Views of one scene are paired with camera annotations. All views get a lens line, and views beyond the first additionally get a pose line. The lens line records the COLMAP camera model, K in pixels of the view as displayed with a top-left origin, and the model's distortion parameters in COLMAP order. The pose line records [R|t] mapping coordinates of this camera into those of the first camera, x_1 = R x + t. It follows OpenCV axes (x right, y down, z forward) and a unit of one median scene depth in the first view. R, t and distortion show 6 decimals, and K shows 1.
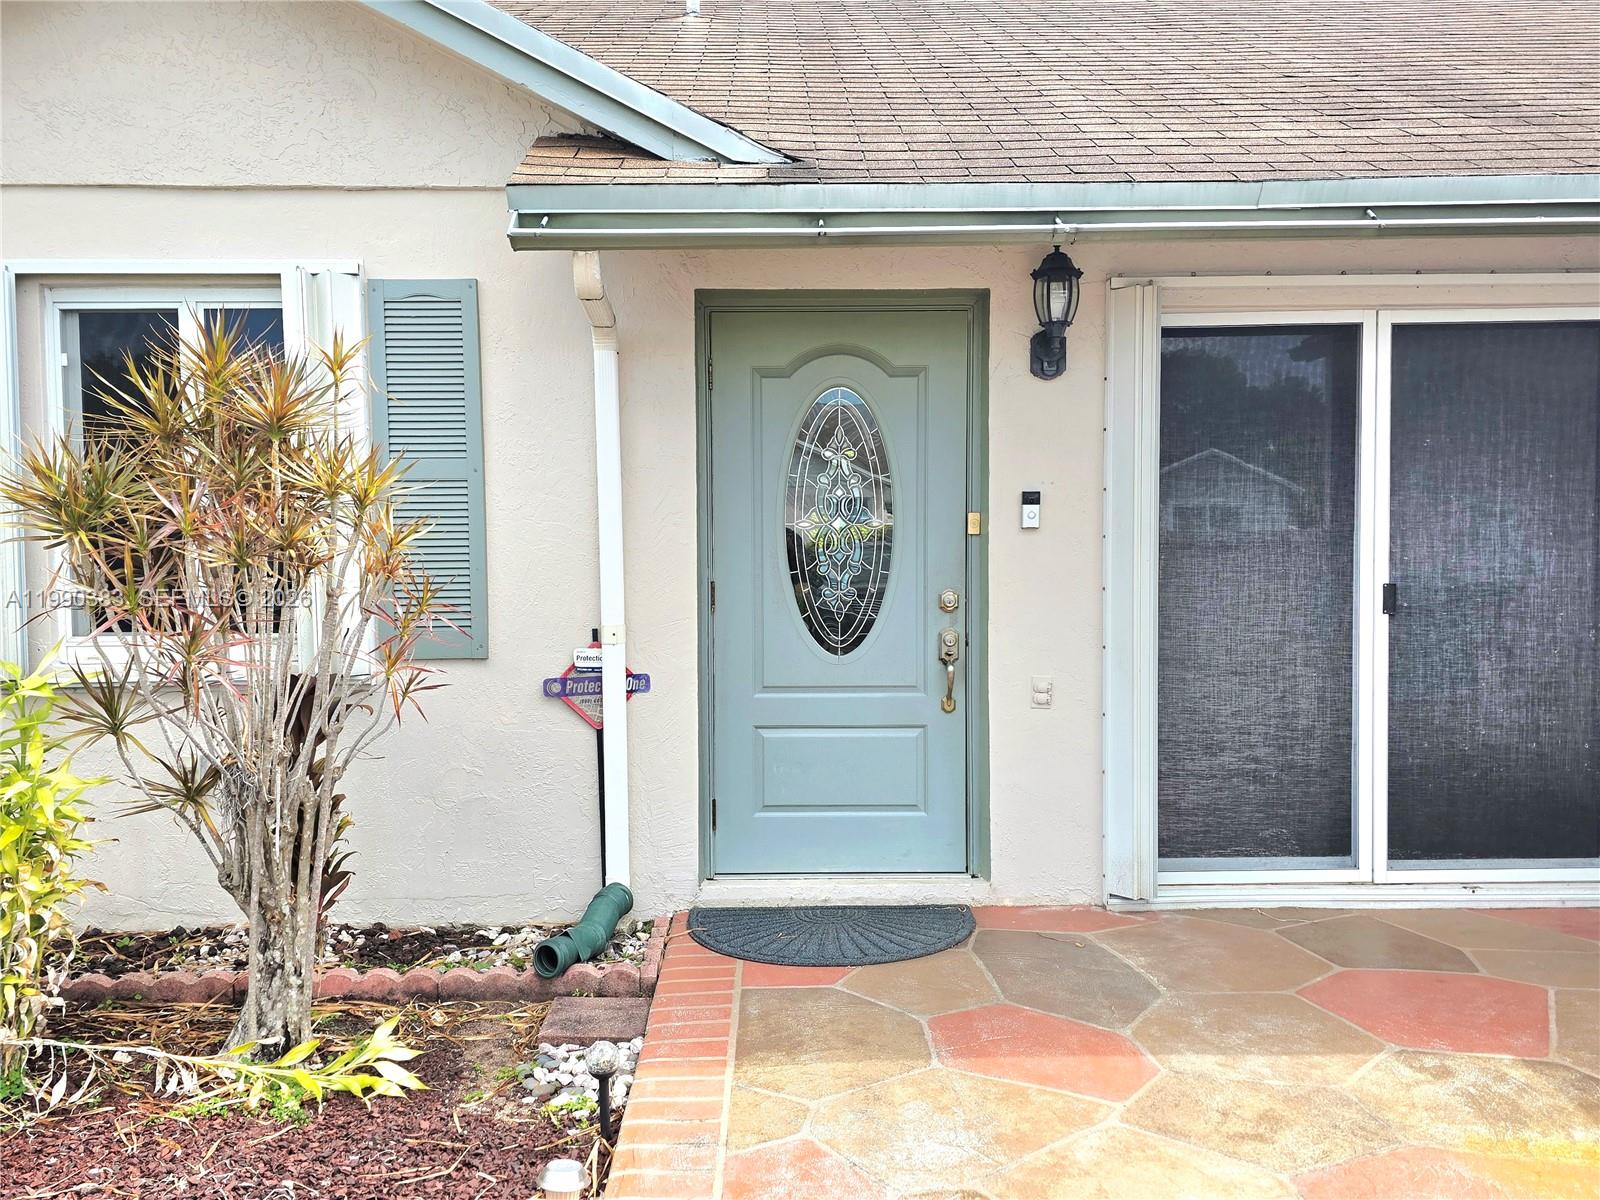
lens RADIAL K [[1324.9, 0, 795.9], [0, 1324.9, 604.9], [0, 0, 1]] dist [0.013017, 0.001890]
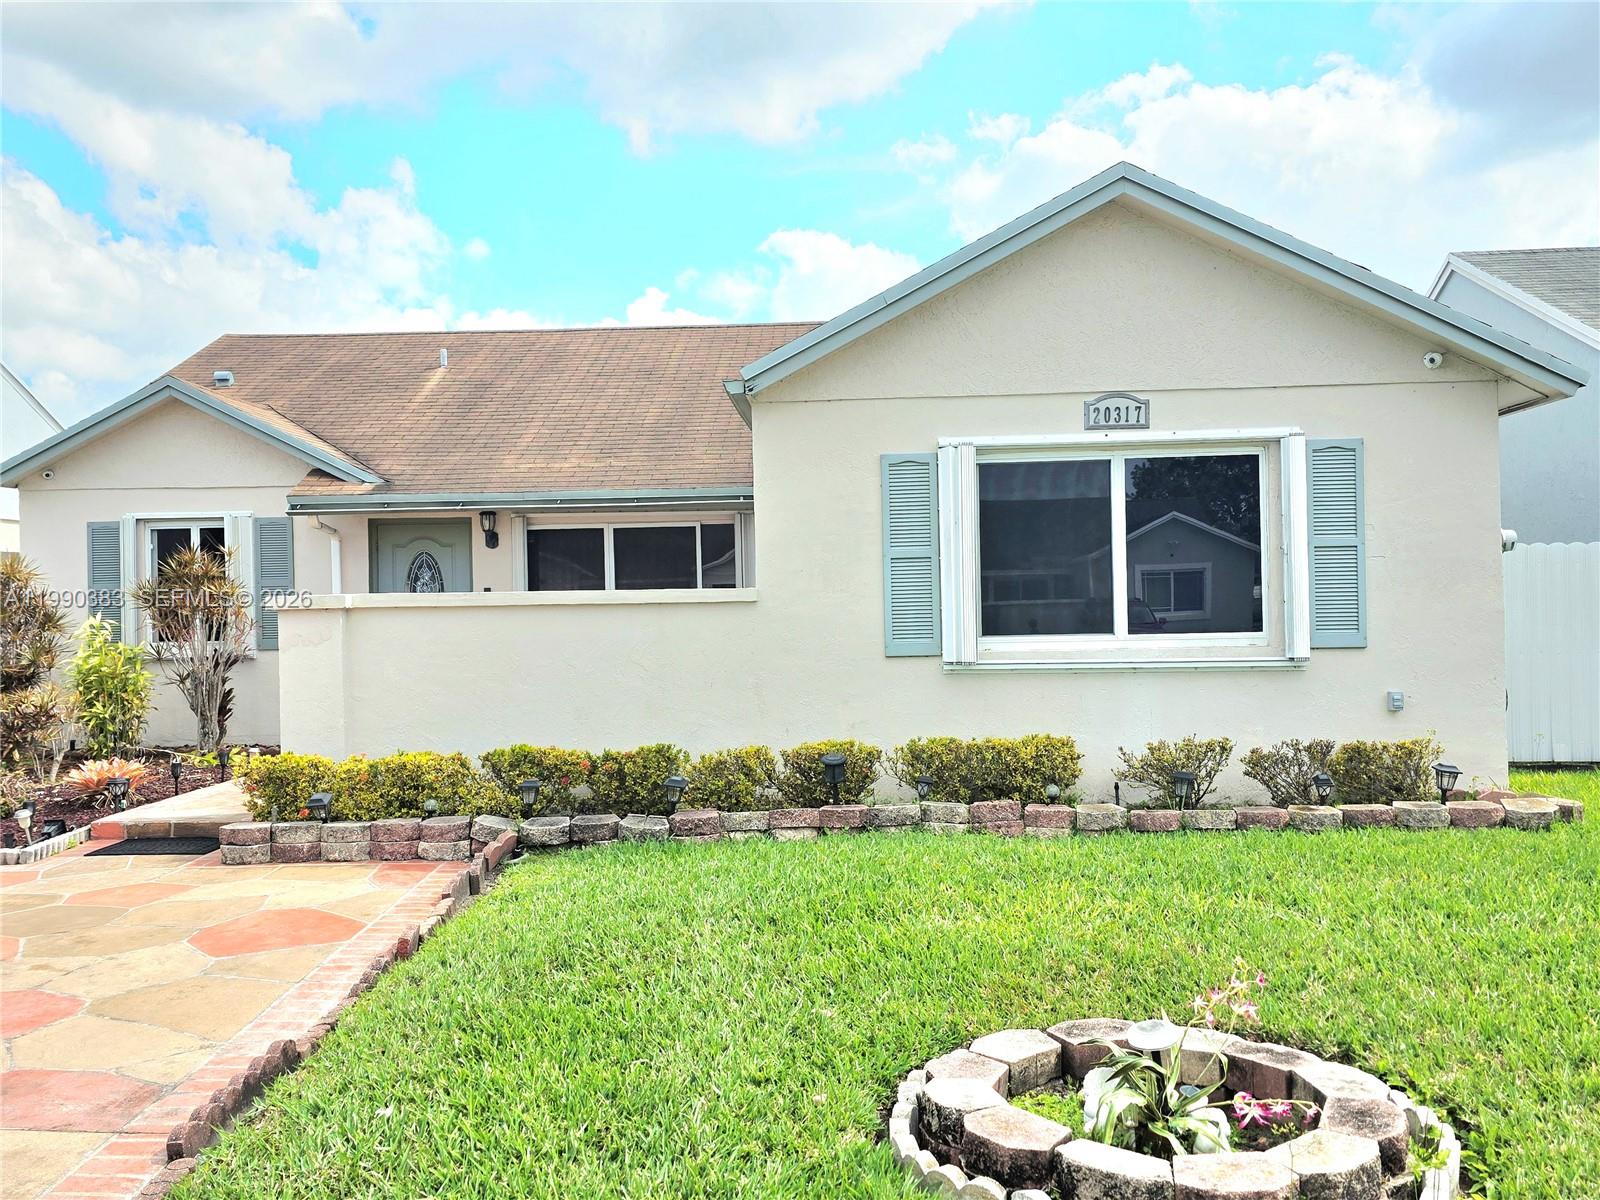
lens RADIAL K [[1321.9, 0, 804.8], [0, 1321.9, 601.2], [0, 0, 1]] dist [0.068264, -0.062893]
pose [[0.998135, -0.009857, -0.060241, 1.046086], [0.006625, 0.998539, -0.053621, 0.101239], [0.060682, 0.053122, 0.996743, -1.814863]]
